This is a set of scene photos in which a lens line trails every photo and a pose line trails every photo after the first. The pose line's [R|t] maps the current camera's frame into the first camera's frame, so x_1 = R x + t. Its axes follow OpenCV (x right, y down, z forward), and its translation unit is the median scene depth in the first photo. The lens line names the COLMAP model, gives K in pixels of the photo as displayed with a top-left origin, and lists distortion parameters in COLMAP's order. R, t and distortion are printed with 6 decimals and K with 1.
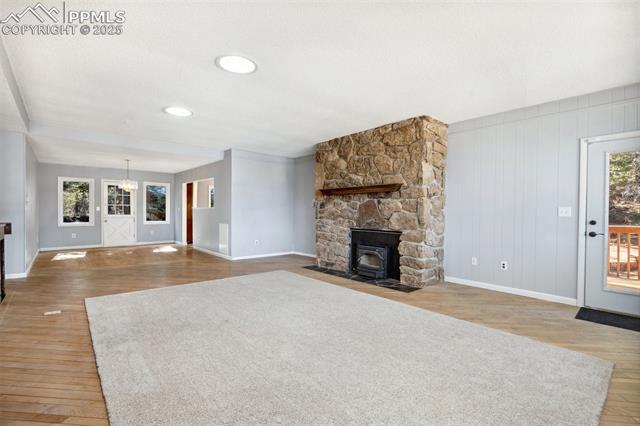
lens RADIAL K [[296.1, 0, 322.1], [0, 296.1, 213.1], [0, 0, 1]] dist [0.009318, 0.001460]
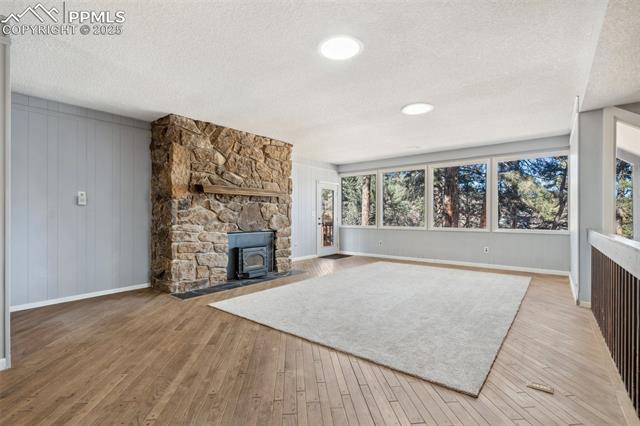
lens RADIAL K [[296.1, 0, 322.9], [0, 296.1, 213.8], [0, 0, 1]] dist [0.009318, 0.001460]
pose [[-0.157548, -0.008910, 0.987471, -0.881075], [-0.000846, 0.999960, 0.008887, -0.015302], [-0.987511, 0.000565, -0.157549, 0.909189]]
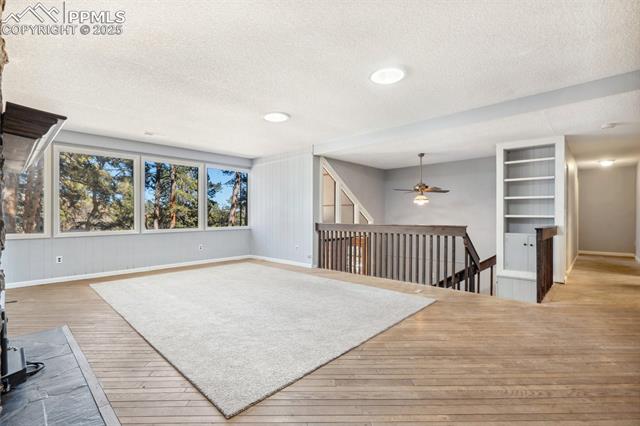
lens RADIAL K [[296.1, 0, 312.9], [0, 296.1, 213.6], [0, 0, 1]] dist [0.009318, 0.001460]
pose [[-0.997560, -0.009140, -0.069216, -0.199778], [-0.008844, 0.999950, -0.004594, -0.005084], [0.069254, -0.003970, -0.997591, 1.393834]]
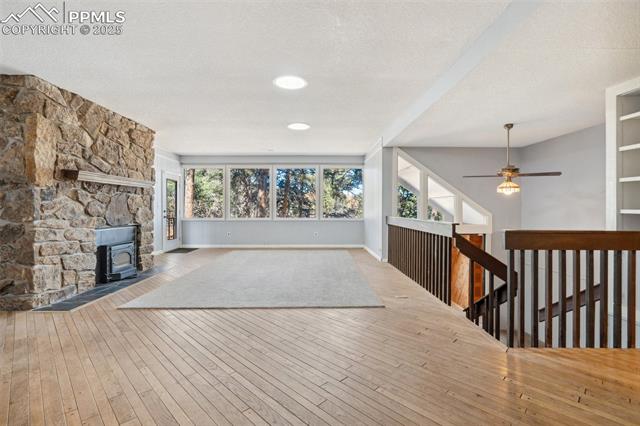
lens RADIAL K [[296.1, 0, 320.0], [0, 296.1, 208.9], [0, 0, 1]] dist [0.009318, 0.001460]
pose [[-0.748151, -0.015819, 0.663340, -0.882115], [-0.008563, 0.999863, 0.014187, -0.015457], [-0.663473, 0.004934, -0.748184, 1.256314]]
